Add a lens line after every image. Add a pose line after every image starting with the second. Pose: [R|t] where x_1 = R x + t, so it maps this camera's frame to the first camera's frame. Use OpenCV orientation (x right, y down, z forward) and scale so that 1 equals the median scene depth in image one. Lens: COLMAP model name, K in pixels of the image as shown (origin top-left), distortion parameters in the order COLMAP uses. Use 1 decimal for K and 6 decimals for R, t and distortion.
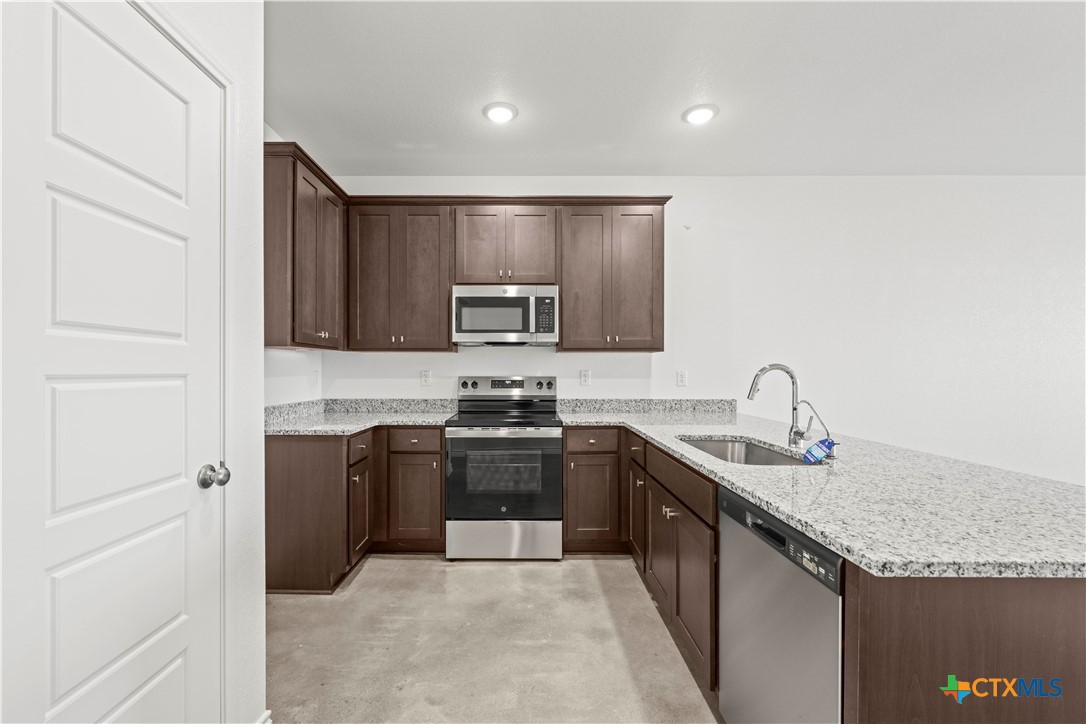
lens RADIAL K [[447.9, 0, 526.5], [0, 447.9, 369.7], [0, 0, 1]] dist [0.007678, 0.000183]
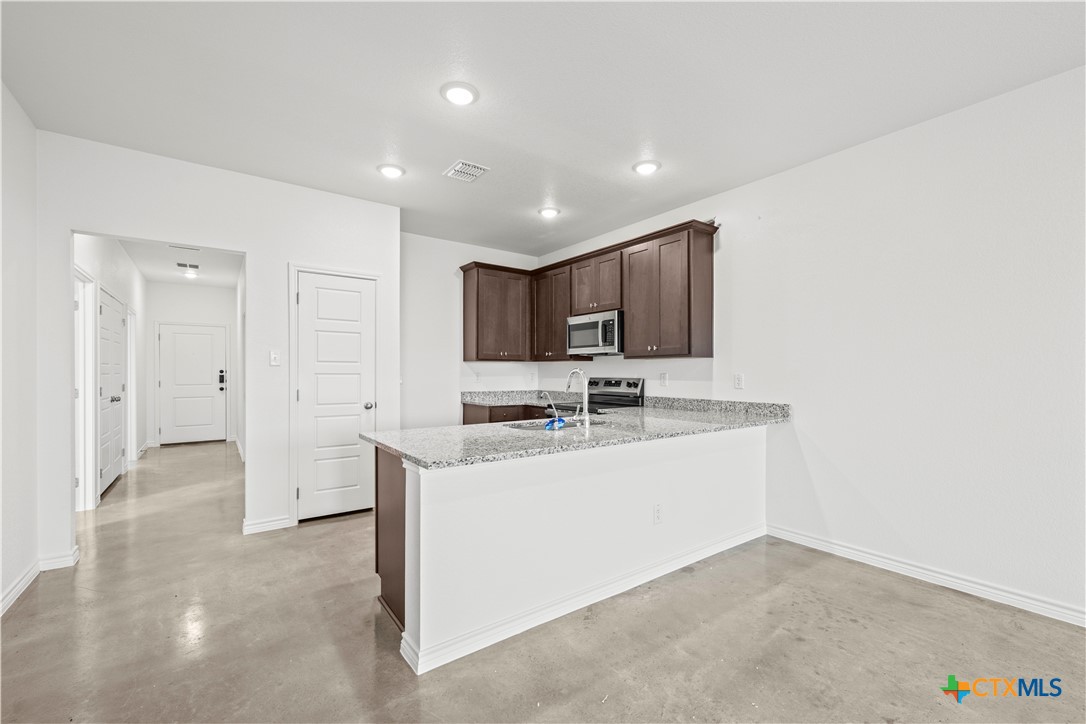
lens RADIAL K [[447.9, 0, 534.8], [0, 447.9, 369.1], [0, 0, 1]] dist [0.007678, 0.000183]
pose [[0.591632, -0.006377, -0.806183, 1.073013], [0.000156, 0.999970, -0.007795, -0.000864], [0.806208, 0.004486, 0.591615, 0.009491]]
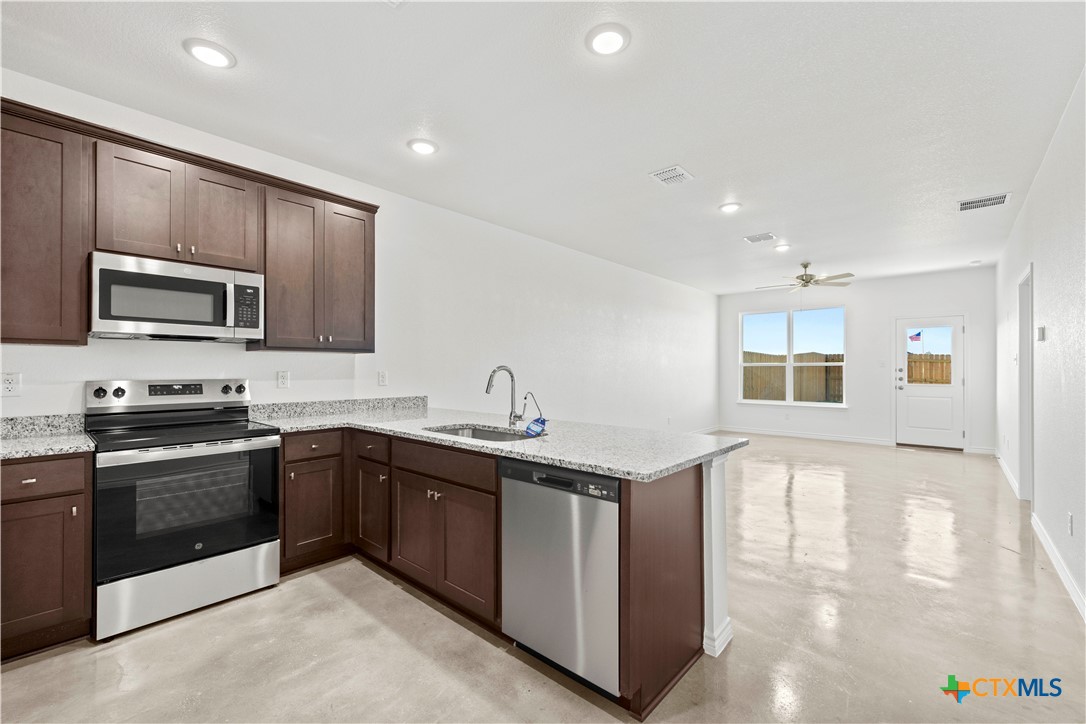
lens RADIAL K [[447.9, 0, 526.6], [0, 447.9, 364.9], [0, 0, 1]] dist [0.007678, 0.000183]
pose [[0.689288, 0.005718, 0.724465, -0.224615], [0.002564, 0.999943, -0.010332, -0.000973], [-0.724483, 0.008979, 0.689234, 0.022677]]
